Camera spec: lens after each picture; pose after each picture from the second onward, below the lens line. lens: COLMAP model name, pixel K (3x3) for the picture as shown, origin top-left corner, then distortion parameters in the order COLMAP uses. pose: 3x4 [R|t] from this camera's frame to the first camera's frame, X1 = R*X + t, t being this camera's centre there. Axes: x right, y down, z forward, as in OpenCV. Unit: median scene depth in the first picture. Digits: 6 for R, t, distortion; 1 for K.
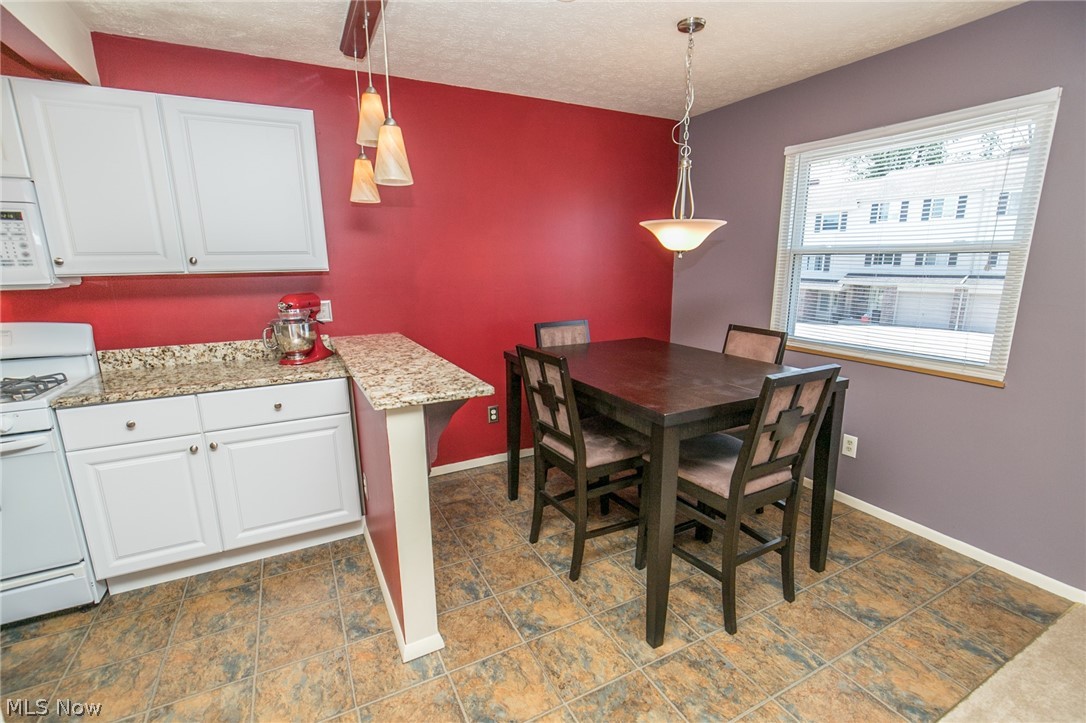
lens RADIAL K [[491.4, 0, 544.1], [0, 491.4, 373.0], [0, 0, 1]] dist [-0.018983, 0.005991]
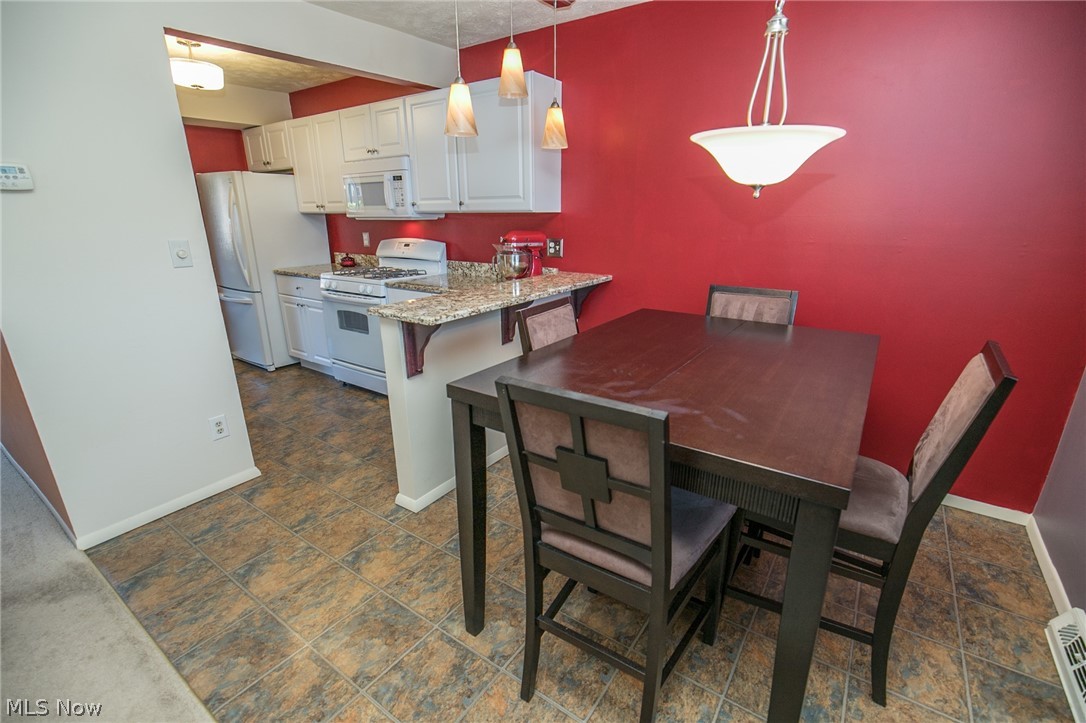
lens RADIAL K [[491.4, 0, 544.1], [0, 491.4, 373.0], [0, 0, 1]] dist [-0.018983, 0.005991]
pose [[0.461310, 0.287170, -0.839480, 0.755964], [-0.195175, 0.955839, 0.219722, -0.114168], [0.865506, 0.062485, 0.496986, 0.510852]]
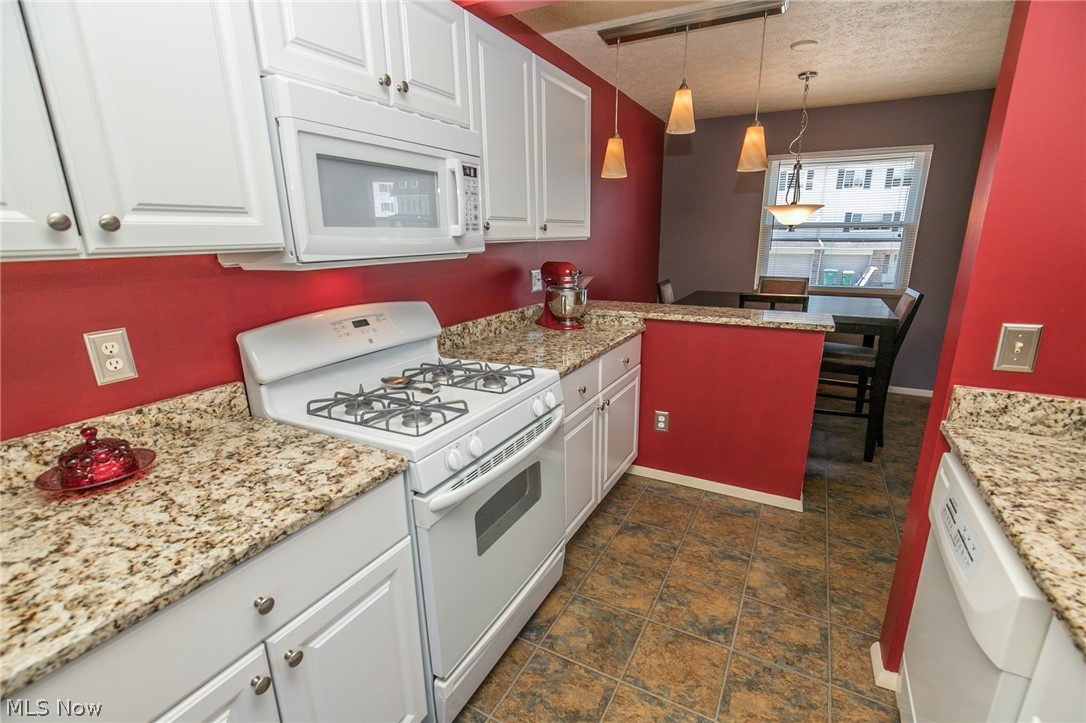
lens RADIAL K [[491.4, 0, 544.1], [0, 491.4, 373.0], [0, 0, 1]] dist [-0.018983, 0.005991]
pose [[0.826690, -0.151983, 0.541742, -1.285991], [0.128081, 0.988382, 0.081835, -0.020332], [-0.547886, 0.001735, 0.836551, 0.165295]]
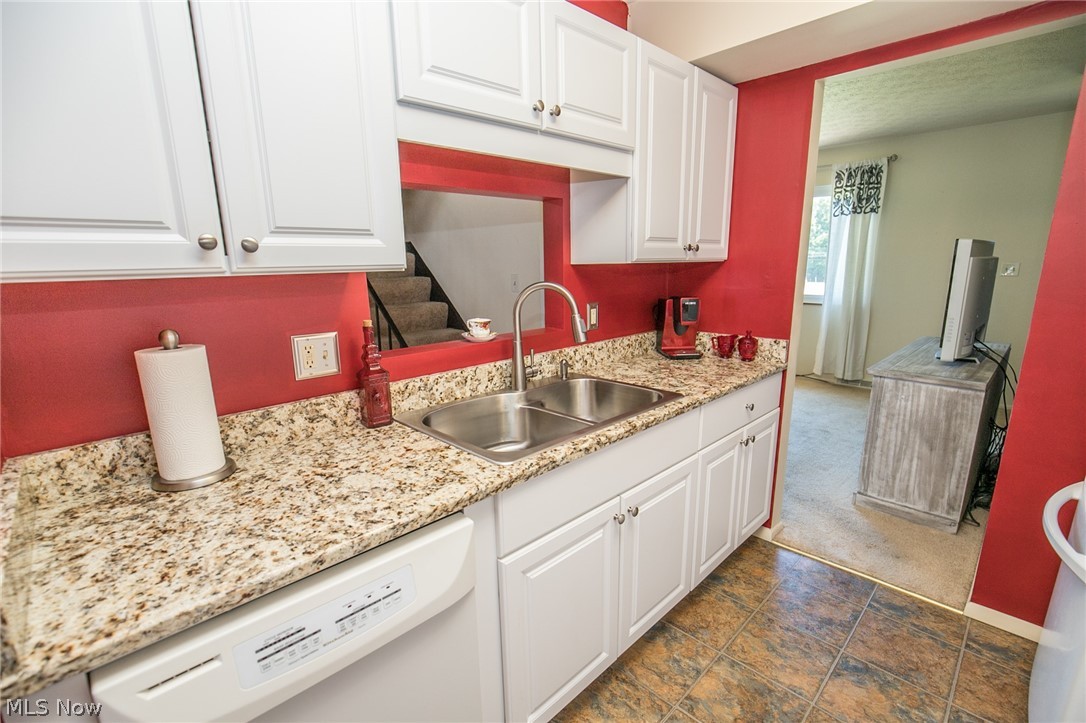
lens RADIAL K [[491.4, 0, 544.1], [0, 491.4, 373.0], [0, 0, 1]] dist [-0.018983, 0.005991]
pose [[-0.955355, 0.090884, -0.281134, -0.789659], [-0.040195, 0.902690, 0.428410, -0.116154], [0.292712, 0.420584, -0.858736, 0.621826]]
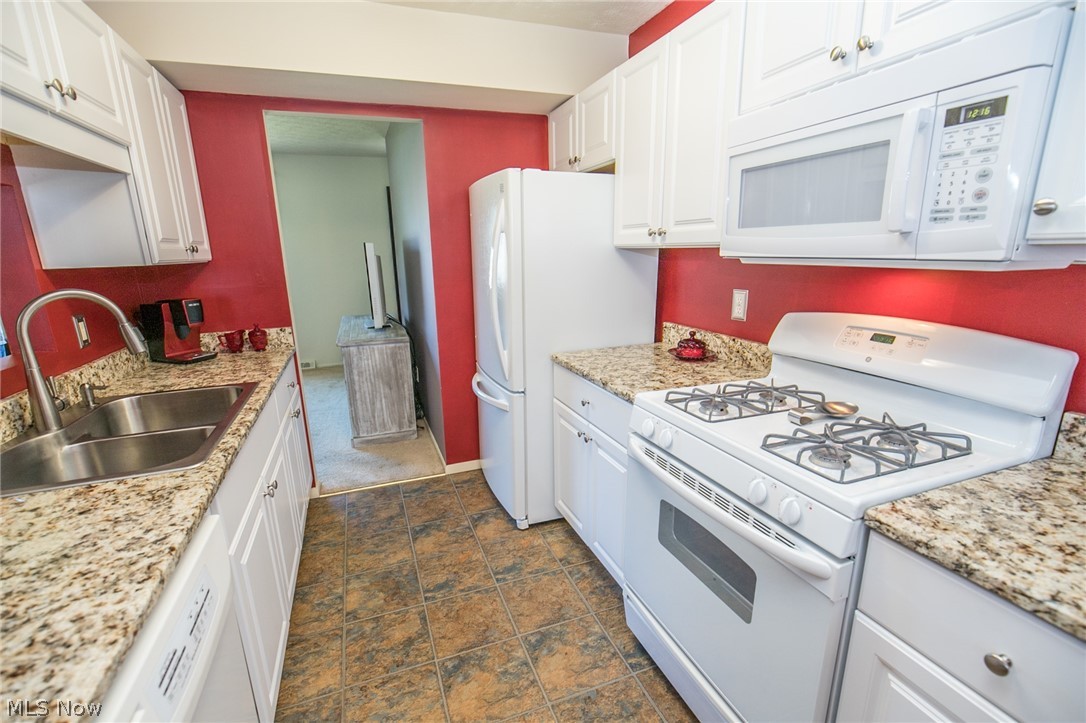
lens RADIAL K [[491.4, 0, 544.1], [0, 491.4, 373.0], [0, 0, 1]] dist [-0.018983, 0.005991]
pose [[-0.110665, 0.257518, -0.959915, -0.462529], [-0.199156, 0.940511, 0.275273, -0.111692], [0.973699, 0.221636, -0.052796, 0.566951]]
